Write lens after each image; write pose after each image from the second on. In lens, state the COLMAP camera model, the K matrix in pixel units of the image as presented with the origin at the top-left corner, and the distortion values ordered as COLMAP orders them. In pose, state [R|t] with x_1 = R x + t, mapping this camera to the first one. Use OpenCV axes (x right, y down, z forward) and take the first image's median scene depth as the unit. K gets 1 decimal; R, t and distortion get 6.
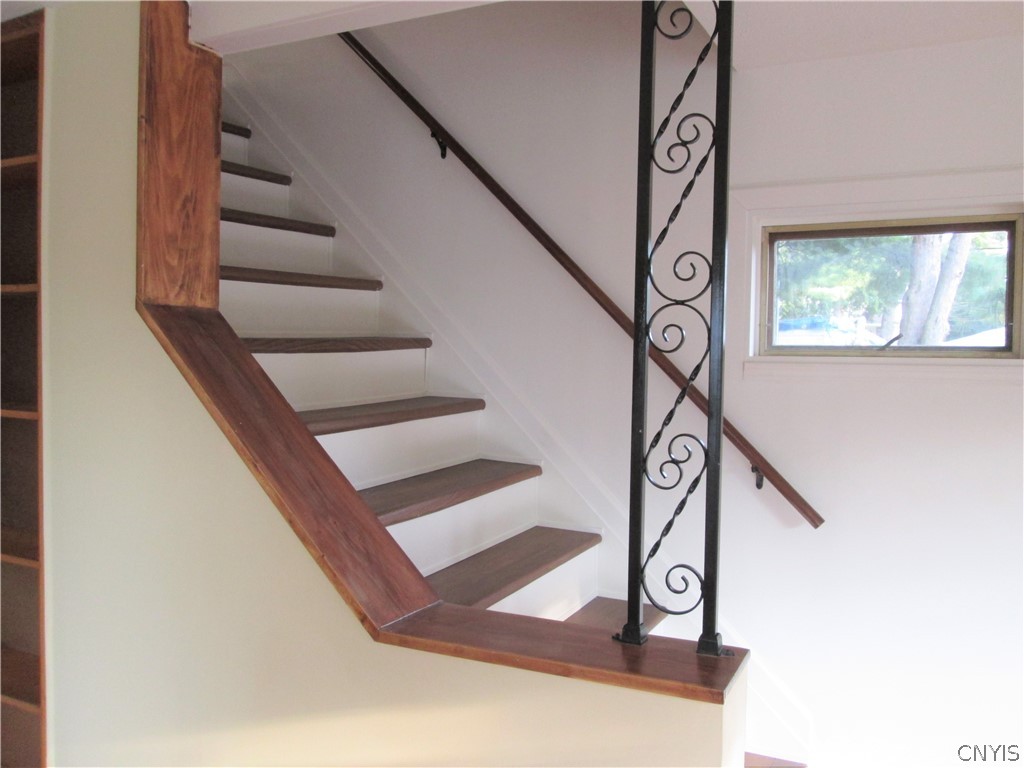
lens RADIAL K [[841.2, 0, 507.1], [0, 841.2, 387.9], [0, 0, 1]] dist [-0.059879, 0.030363]
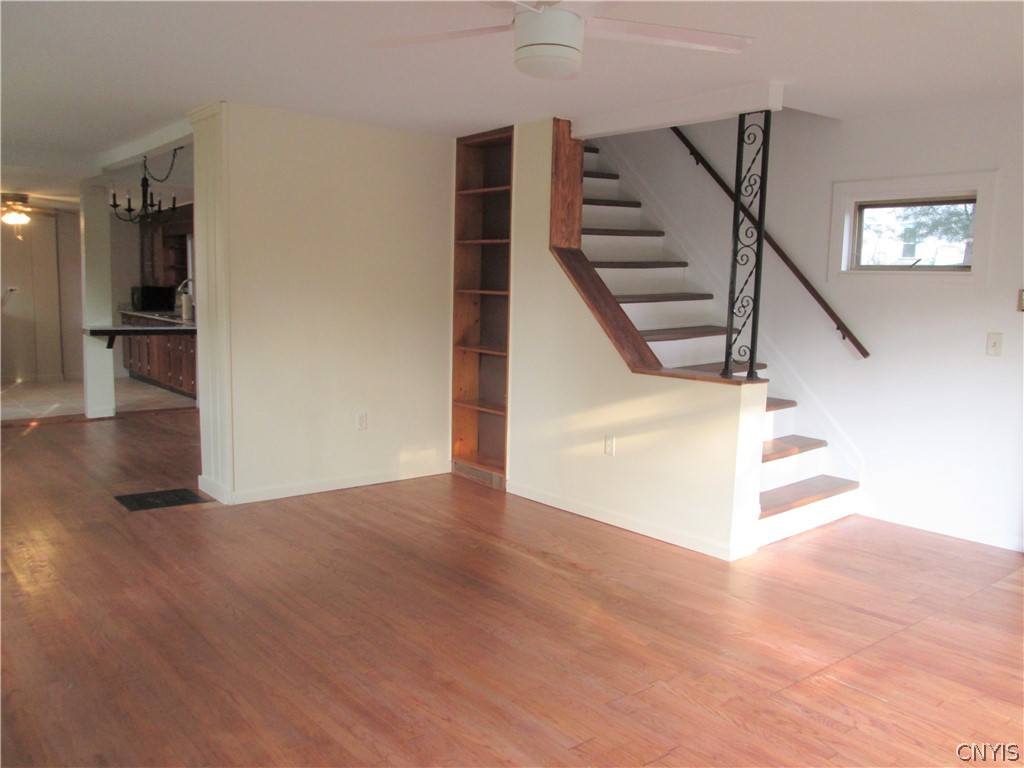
lens RADIAL K [[841.2, 0, 508.7], [0, 841.2, 378.0], [0, 0, 1]] dist [-0.059879, 0.030363]
pose [[0.915255, 0.049096, -0.399872, 0.442253], [-0.019889, 0.996843, 0.076868, 0.092249], [0.402384, -0.062400, 0.913342, -1.294442]]
